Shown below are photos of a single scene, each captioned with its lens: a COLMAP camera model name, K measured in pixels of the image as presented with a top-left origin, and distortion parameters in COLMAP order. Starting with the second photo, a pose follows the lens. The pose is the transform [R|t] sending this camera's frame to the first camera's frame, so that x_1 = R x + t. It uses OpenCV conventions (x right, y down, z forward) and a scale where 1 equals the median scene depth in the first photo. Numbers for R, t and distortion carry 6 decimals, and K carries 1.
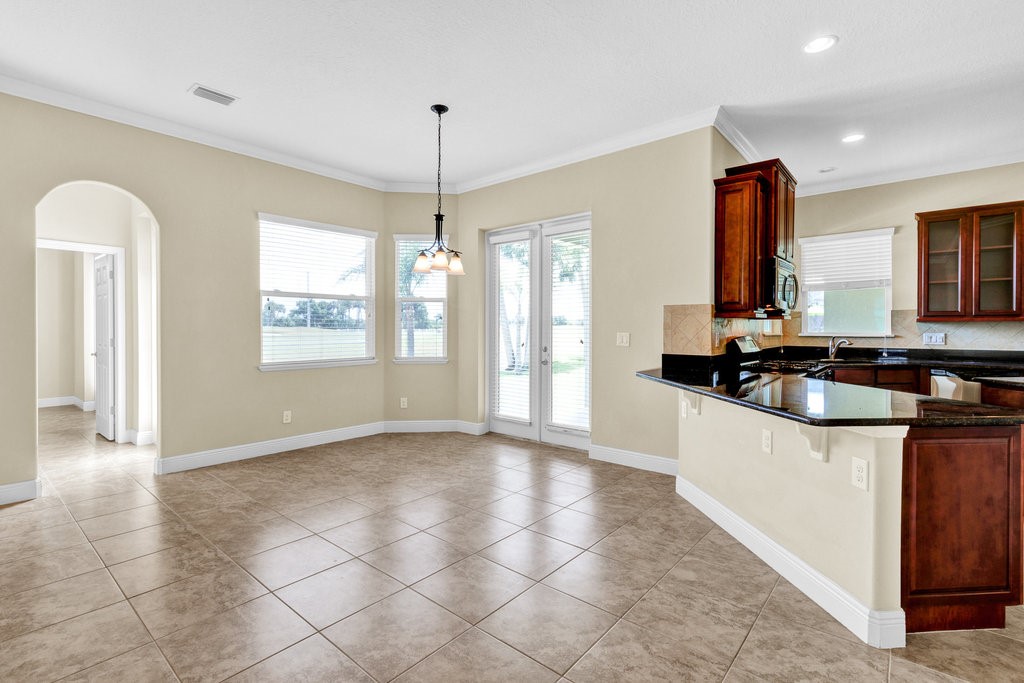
lens RADIAL K [[474.9, 0, 518.7], [0, 474.9, 328.2], [0, 0, 1]] dist [0.001323, 0.000139]
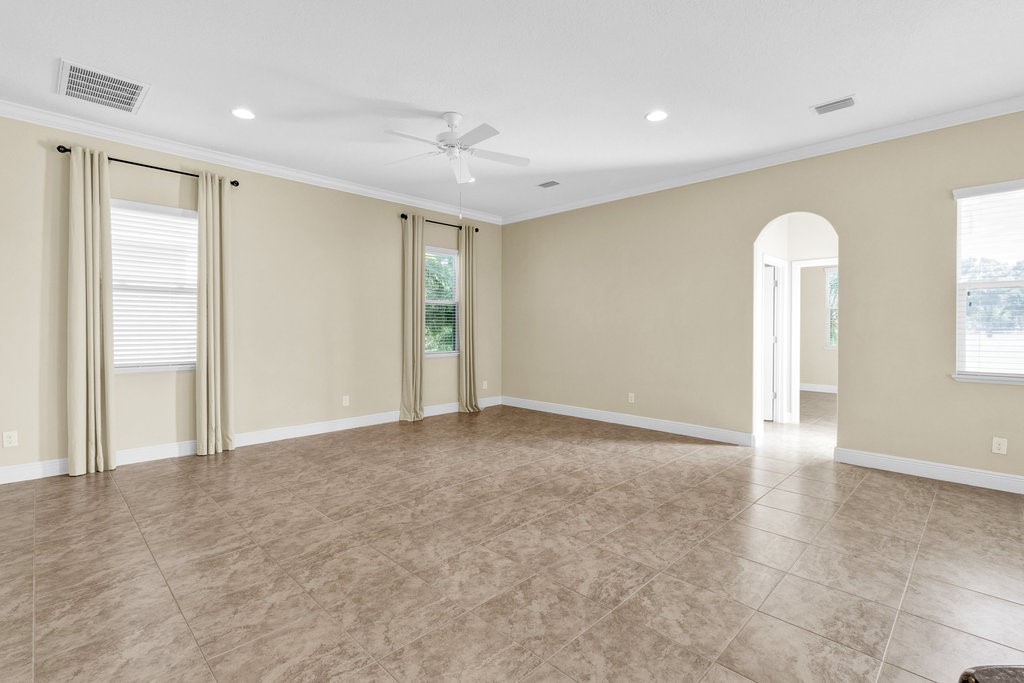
lens RADIAL K [[474.9, 0, 517.8], [0, 474.9, 338.7], [0, 0, 1]] dist [0.001323, 0.000139]
pose [[-0.087867, 0.026178, -0.995788, 0.427843], [-0.002934, 0.999643, 0.026538, -0.004924], [0.996128, 0.005253, -0.087759, 0.369752]]
